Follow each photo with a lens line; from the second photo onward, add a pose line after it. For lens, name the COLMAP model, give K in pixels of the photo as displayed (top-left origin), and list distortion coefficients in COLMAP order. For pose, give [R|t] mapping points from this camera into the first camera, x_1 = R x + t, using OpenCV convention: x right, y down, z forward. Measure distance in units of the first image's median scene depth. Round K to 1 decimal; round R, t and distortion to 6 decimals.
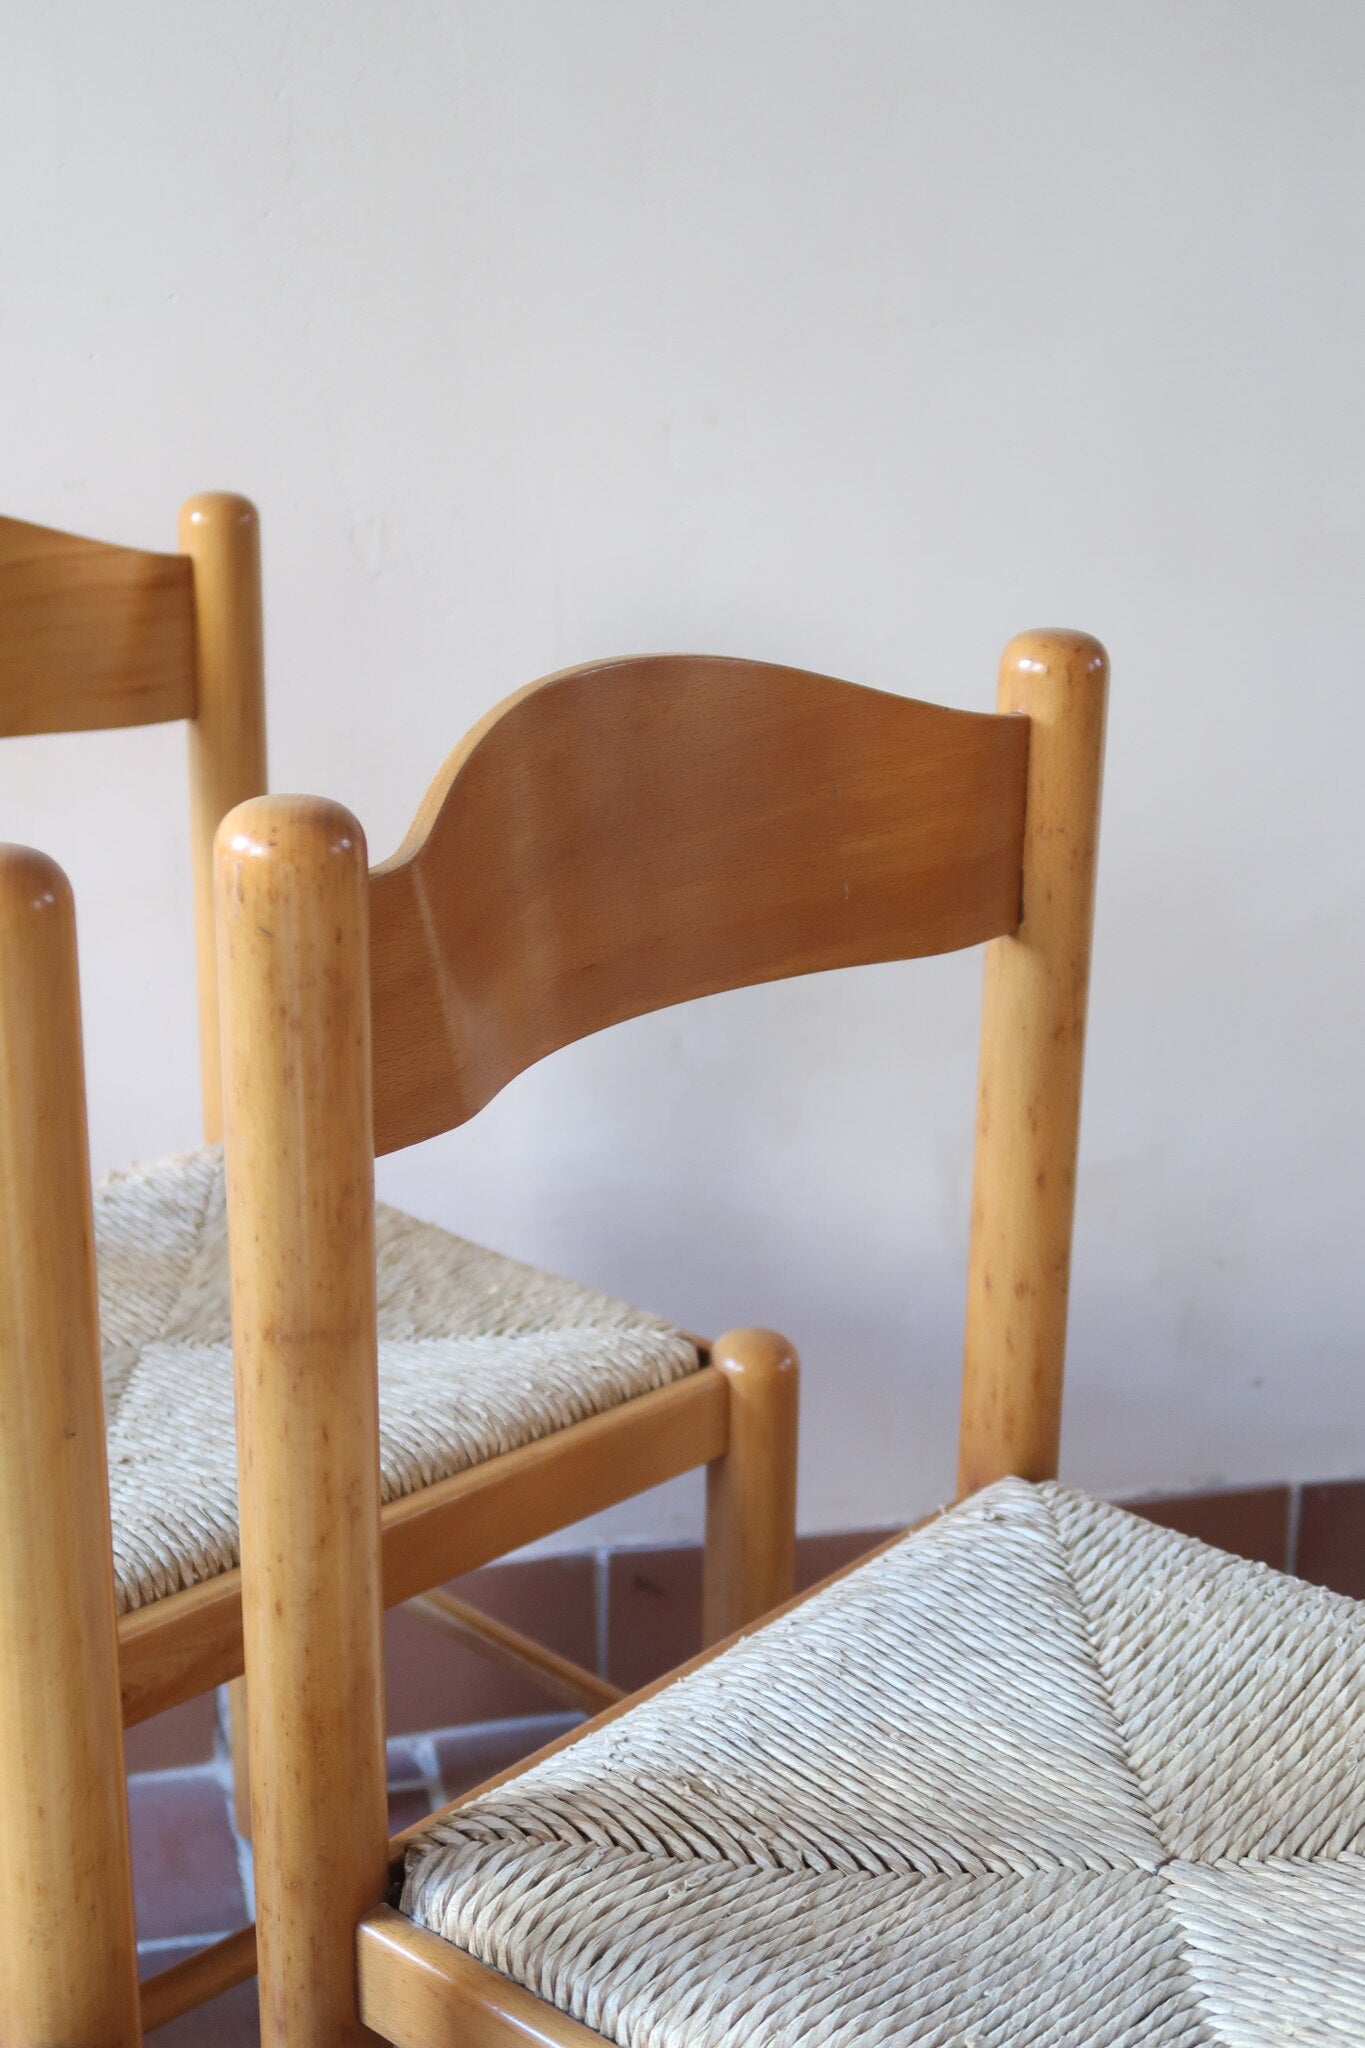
lens RADIAL K [[2704.0, 0, 682.5], [0, 2704.0, 1024.0], [0, 0, 1]] dist [-0.010818, -0.070552]
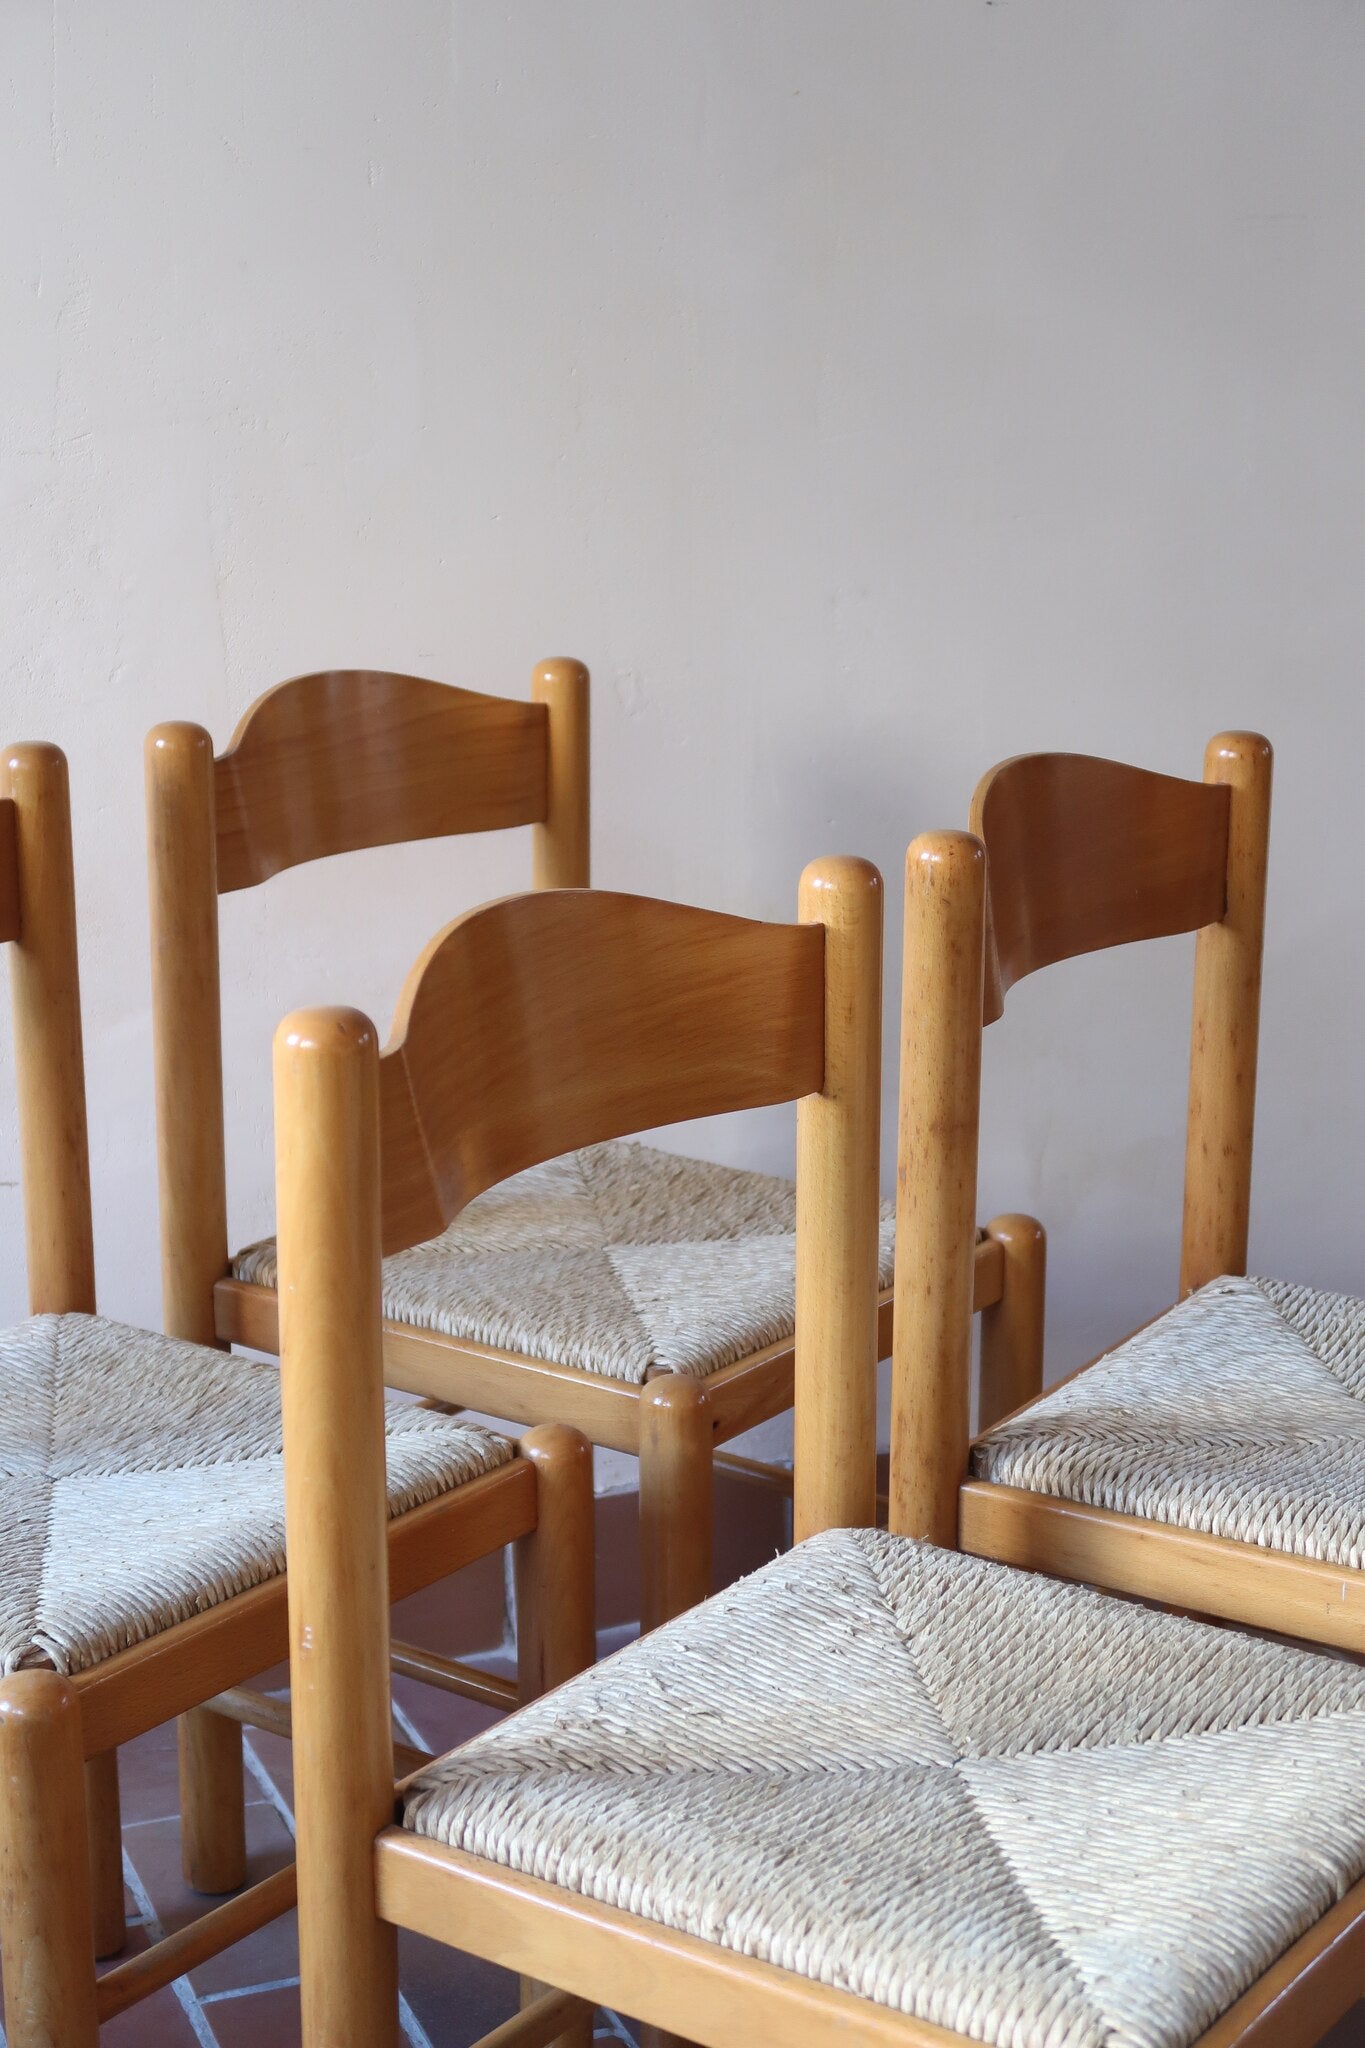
lens RADIAL K [[3172.5, 0, 682.5], [0, 3172.5, 1024.0], [0, 0, 1]] dist [-0.018087, 0.176194]
pose [[0.989376, -0.047273, 0.137475, -0.465346], [0.055803, 0.996705, -0.058868, 0.123319], [-0.134239, 0.065915, 0.988754, -0.831597]]
